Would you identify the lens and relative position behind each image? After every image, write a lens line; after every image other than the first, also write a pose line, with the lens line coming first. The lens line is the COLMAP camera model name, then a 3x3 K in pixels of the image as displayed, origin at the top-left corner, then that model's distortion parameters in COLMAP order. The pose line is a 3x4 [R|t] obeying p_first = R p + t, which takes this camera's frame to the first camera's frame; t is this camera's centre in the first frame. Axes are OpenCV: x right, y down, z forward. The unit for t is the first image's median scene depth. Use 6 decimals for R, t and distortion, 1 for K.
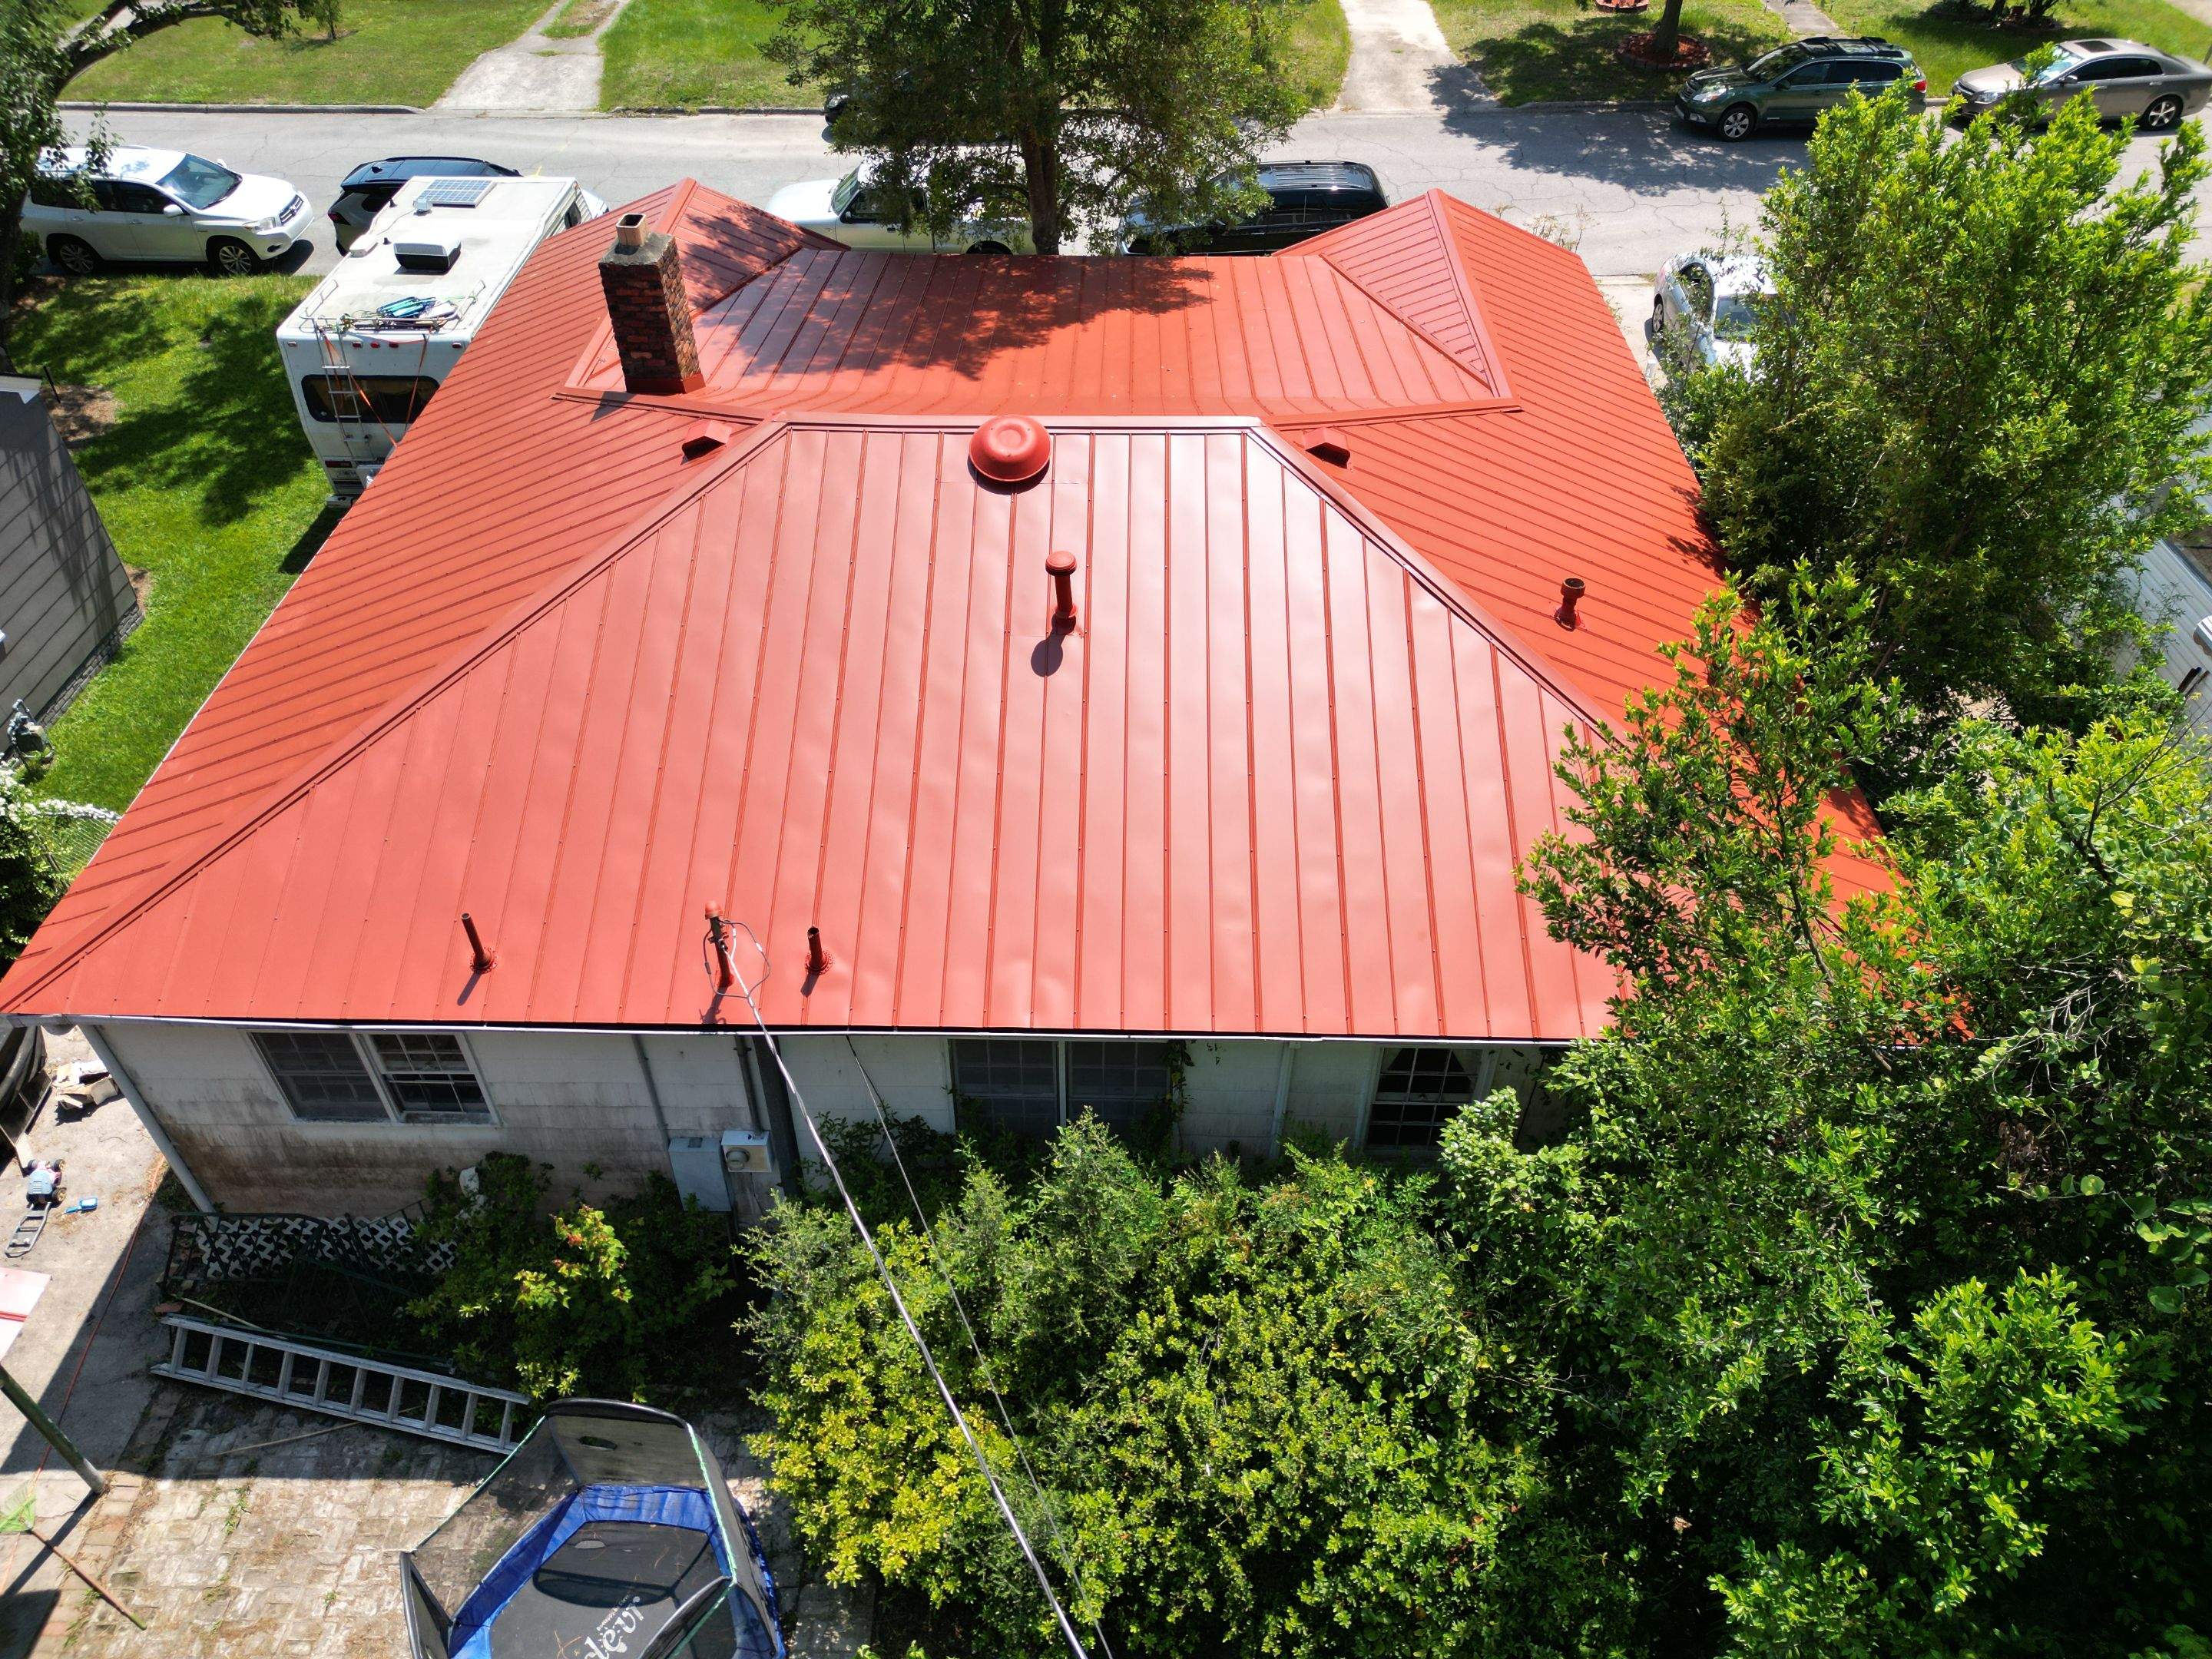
lens RADIAL K [[1554.1, 0, 1106.0], [0, 1554.1, 829.5], [0, 0, 1]] dist [0.052055, -0.043459]
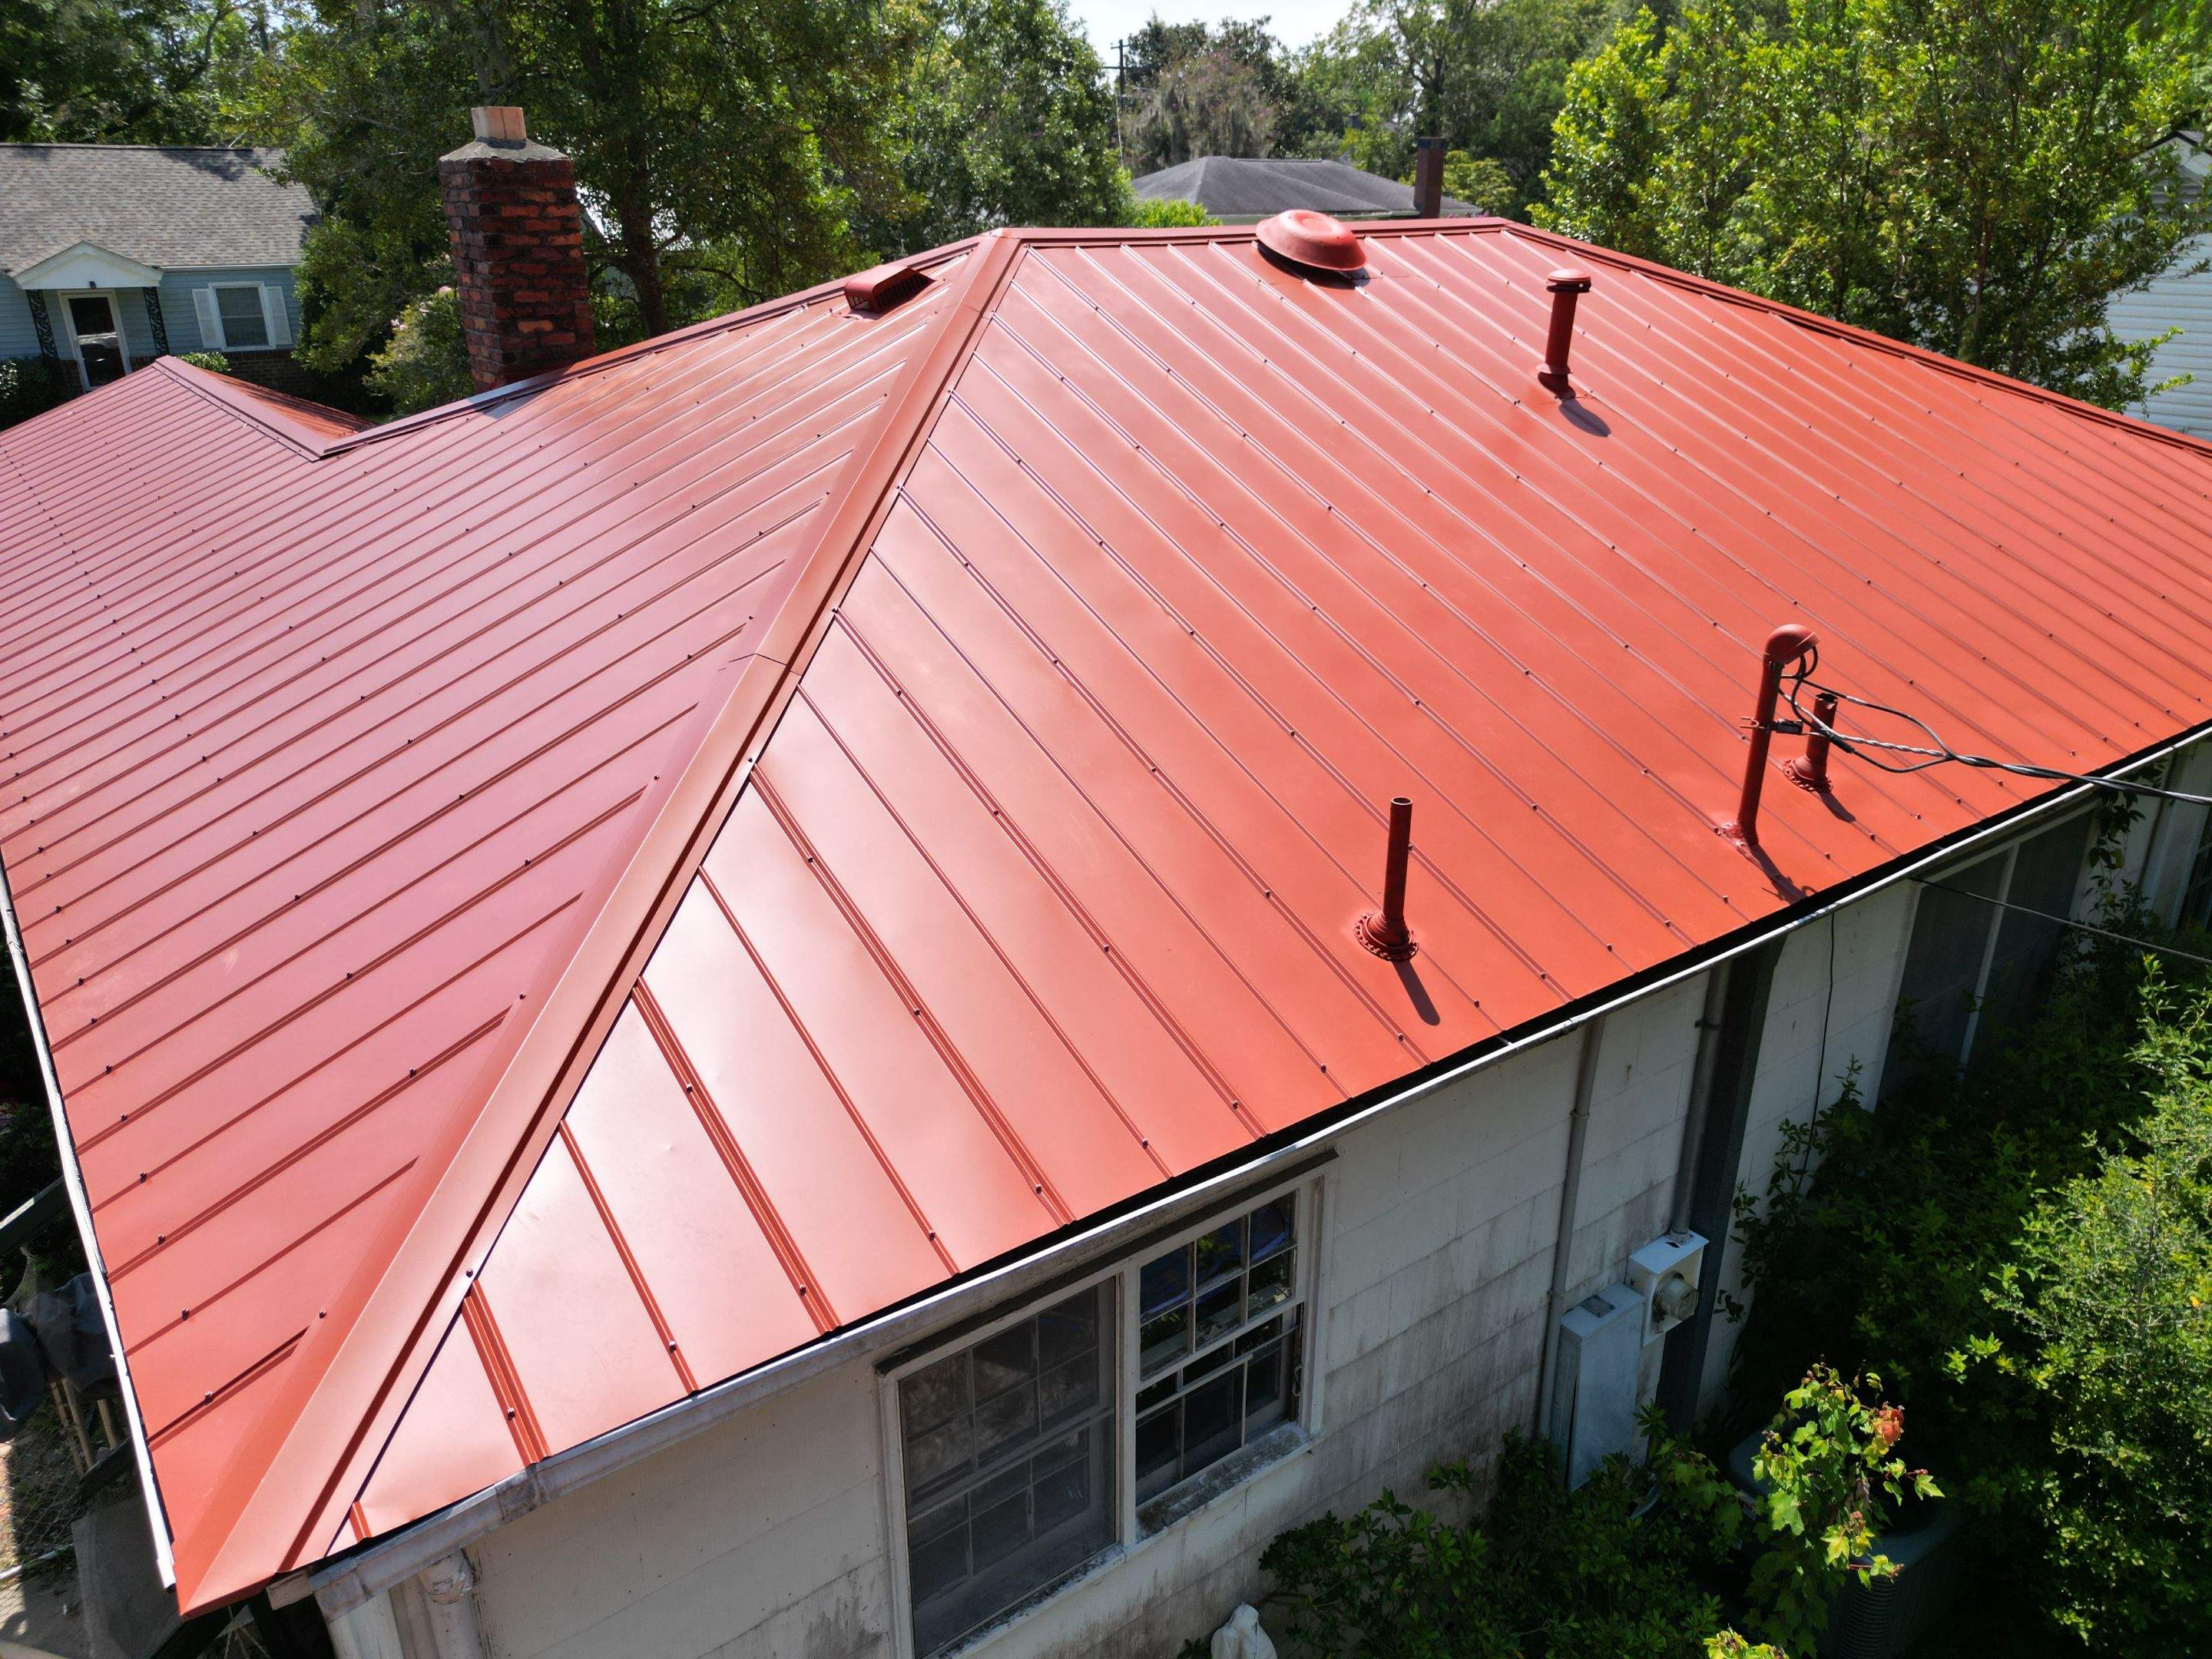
lens RADIAL K [[1554.1, 0, 1106.0], [0, 1554.1, 829.5], [0, 0, 1]] dist [0.052055, -0.043459]
pose [[0.792569, -0.233485, 0.563310, -0.379006], [0.405418, 0.891811, -0.200773, 0.060935], [-0.455489, 0.387503, 0.801481, 0.367087]]
